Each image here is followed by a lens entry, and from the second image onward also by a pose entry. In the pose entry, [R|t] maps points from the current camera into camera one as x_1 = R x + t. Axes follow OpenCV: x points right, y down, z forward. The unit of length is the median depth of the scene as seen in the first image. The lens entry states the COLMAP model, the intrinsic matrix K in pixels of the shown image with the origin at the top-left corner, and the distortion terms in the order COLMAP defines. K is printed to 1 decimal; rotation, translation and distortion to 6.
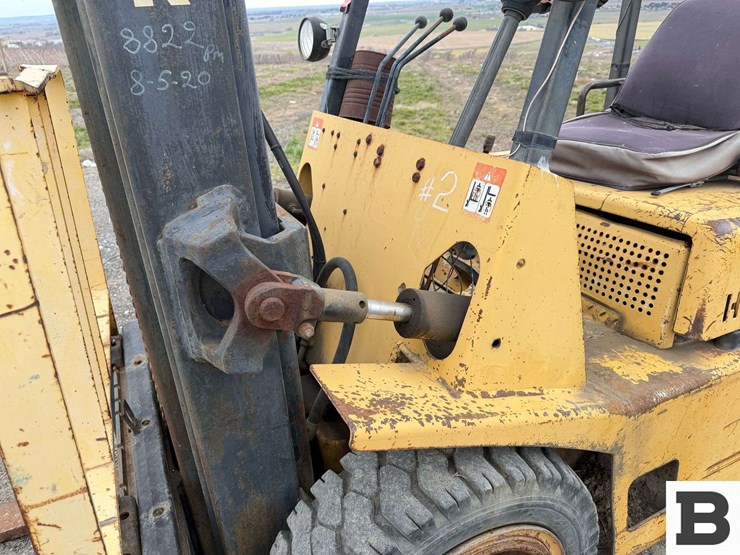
lens RADIAL K [[517.3, 0, 366.4], [0, 517.3, 274.3], [0, 0, 1]] dist [0.042918, -0.059439]
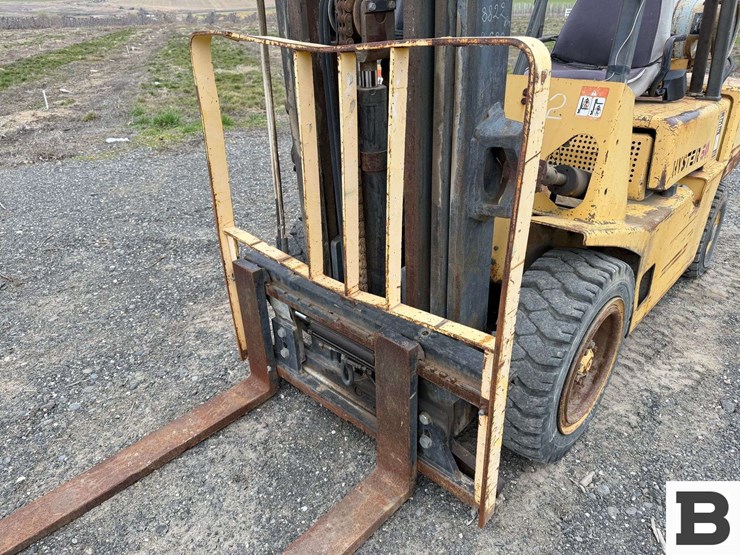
lens RADIAL K [[517.3, 0, 366.4], [0, 517.3, 274.3], [0, 0, 1]] dist [0.042918, -0.059439]
pose [[0.931433, -0.162884, 0.325425, -0.891511], [0.142931, 0.986120, 0.084482, 0.117275], [-0.334669, -0.032176, 0.941786, -0.306522]]
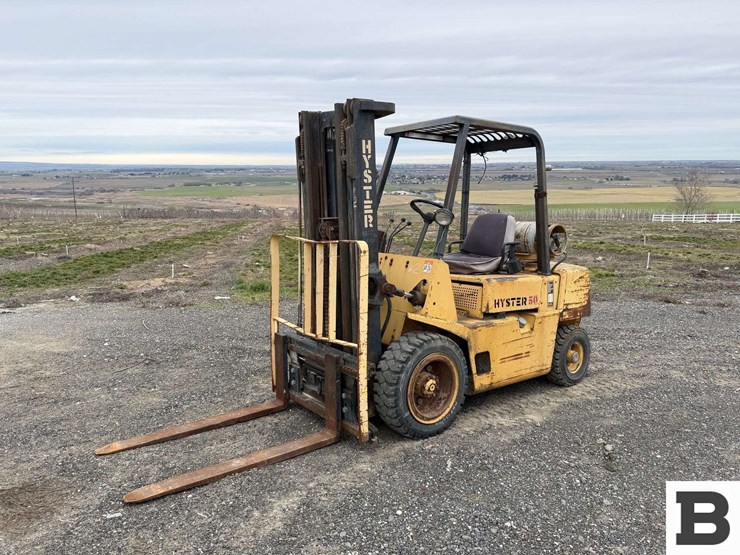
lens RADIAL K [[533.6, 0, 362.1], [0, 533.6, 265.4], [0, 0, 1]] dist [0.100709, -0.142489]
pose [[0.979673, 0.003063, 0.200577, -0.893337], [0.056649, 0.954961, -0.291275, 0.816235], [-0.192435, 0.296716, 0.935376, -2.254264]]
